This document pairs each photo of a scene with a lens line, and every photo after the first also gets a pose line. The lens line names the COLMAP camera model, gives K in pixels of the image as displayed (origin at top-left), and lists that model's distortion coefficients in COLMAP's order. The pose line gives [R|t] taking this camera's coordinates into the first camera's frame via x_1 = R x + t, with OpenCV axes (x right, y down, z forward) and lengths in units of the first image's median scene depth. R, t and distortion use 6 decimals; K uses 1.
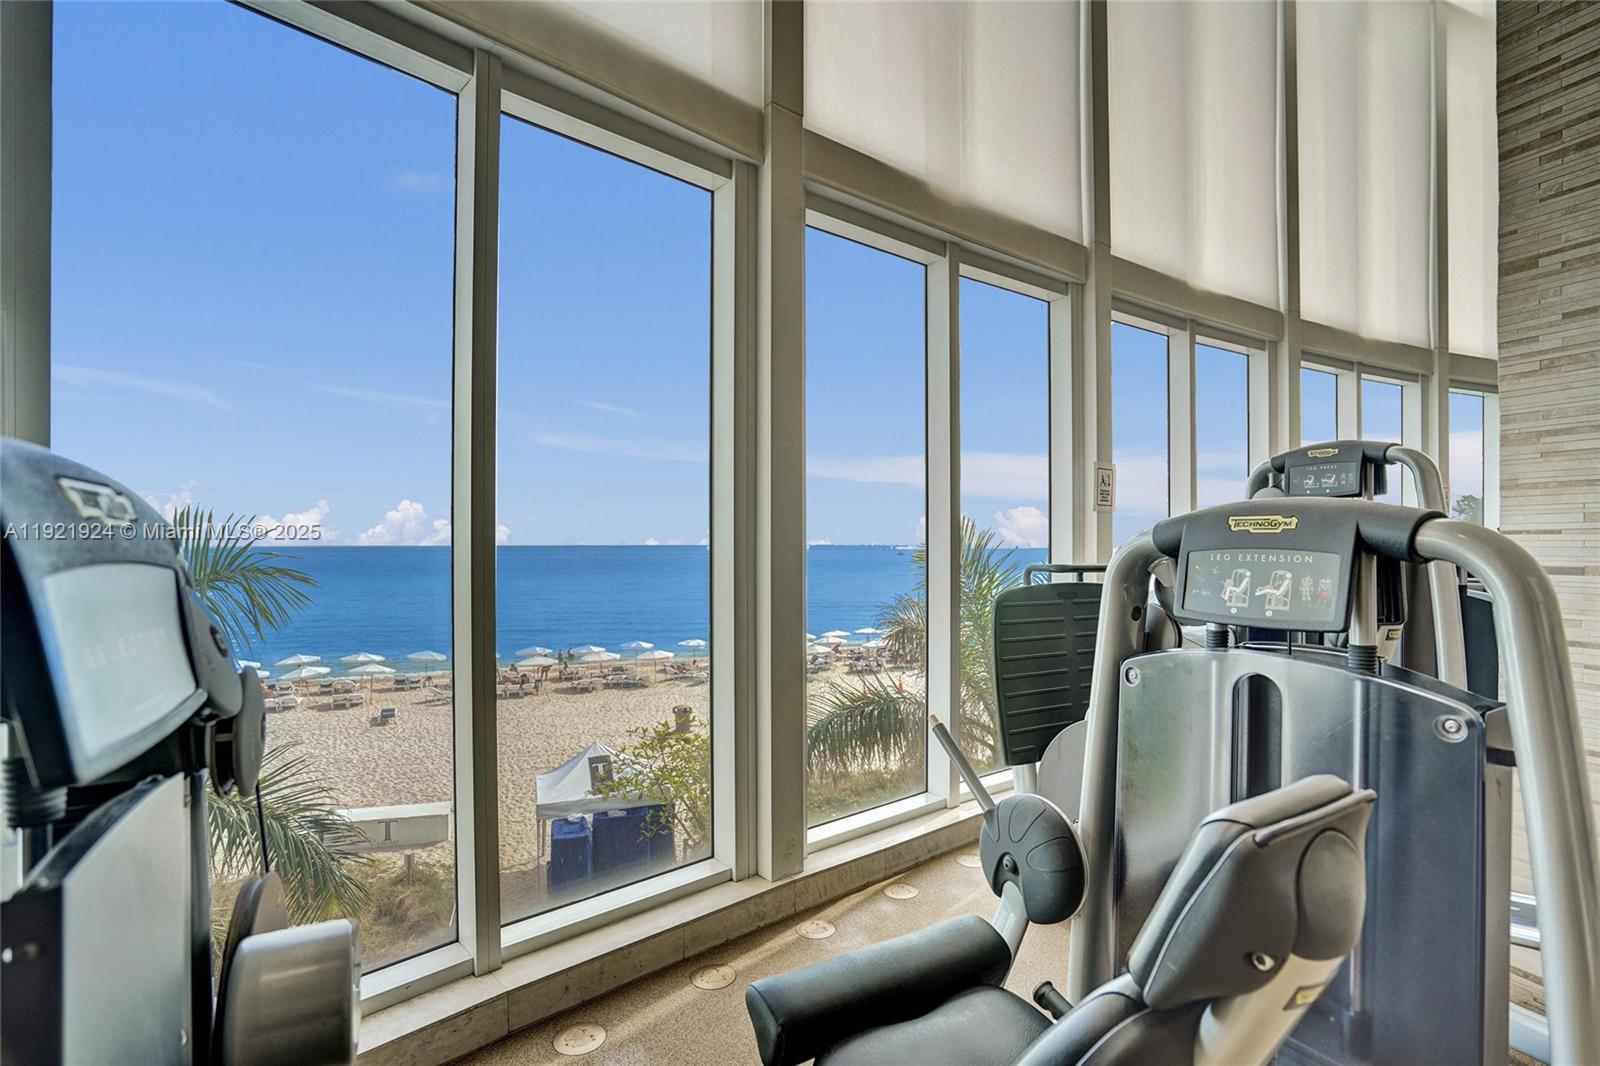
lens RADIAL K [[762.9, 0, 807.3], [0, 762.9, 550.2], [0, 0, 1]] dist [-0.002498, -0.000305]
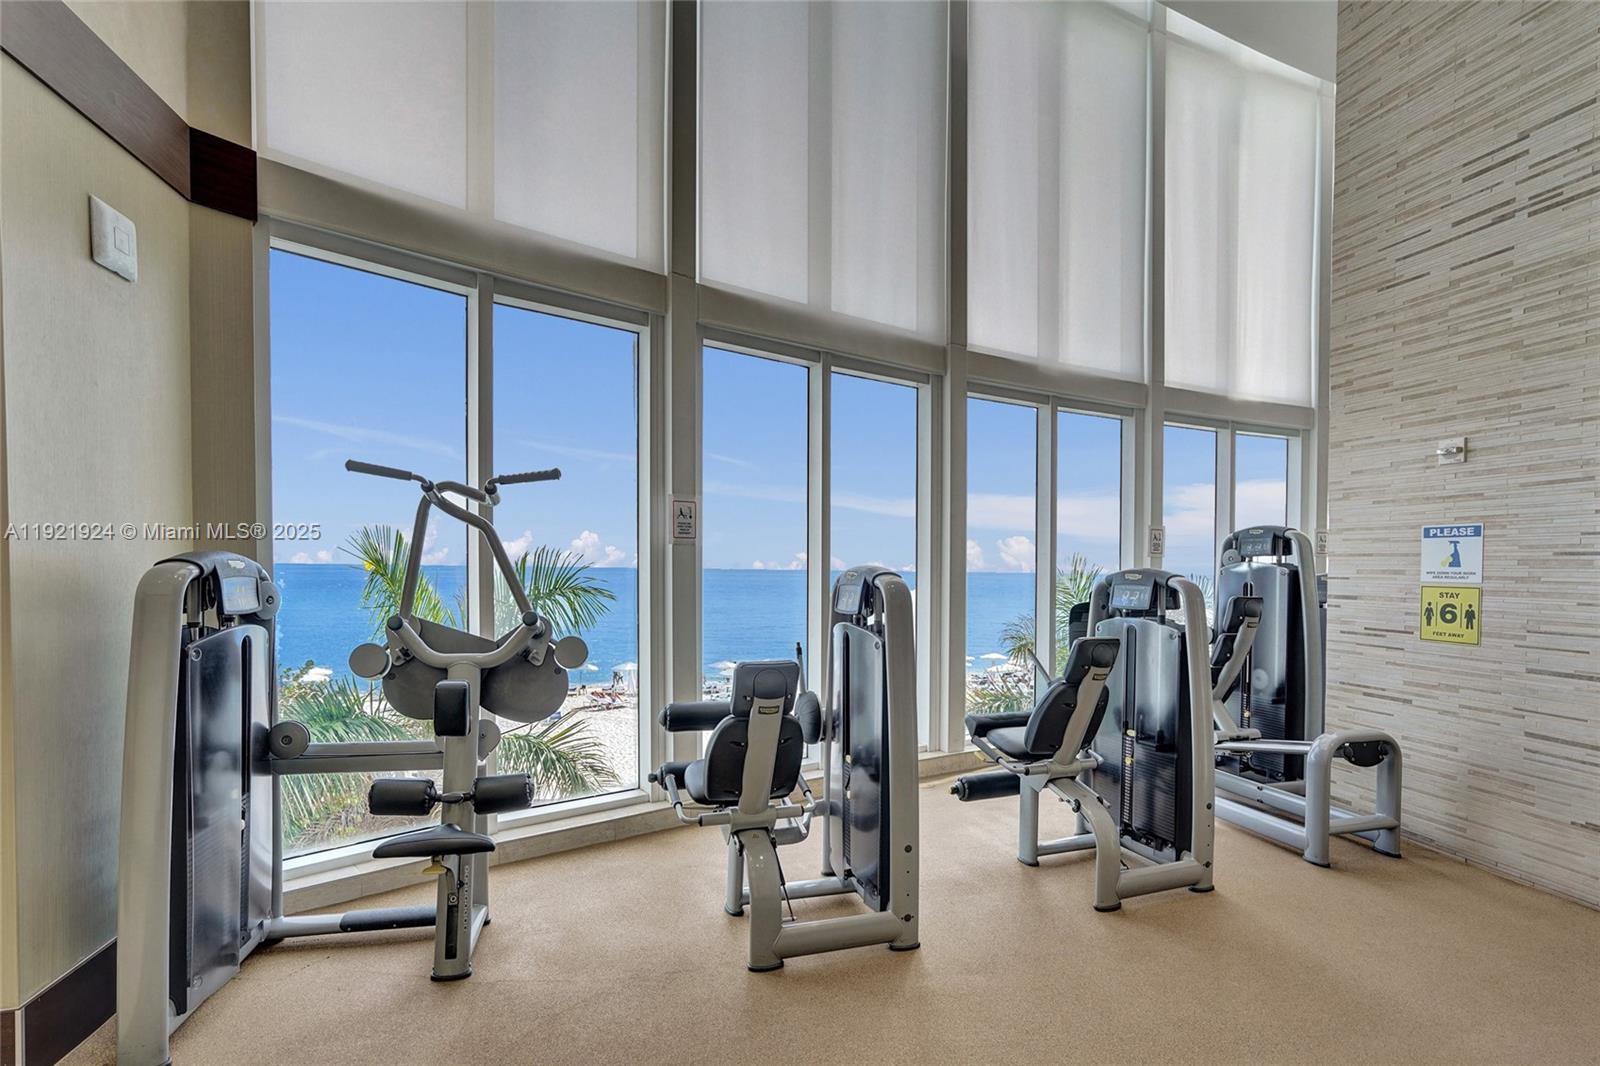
lens RADIAL K [[762.9, 0, 807.3], [0, 762.9, 550.2], [0, 0, 1]] dist [-0.002498, -0.000305]
pose [[0.987109, 0.008664, -0.159814, -0.073283], [-0.013715, 0.999440, -0.030529, -0.009730], [0.159460, 0.032327, 0.986675, -0.747866]]
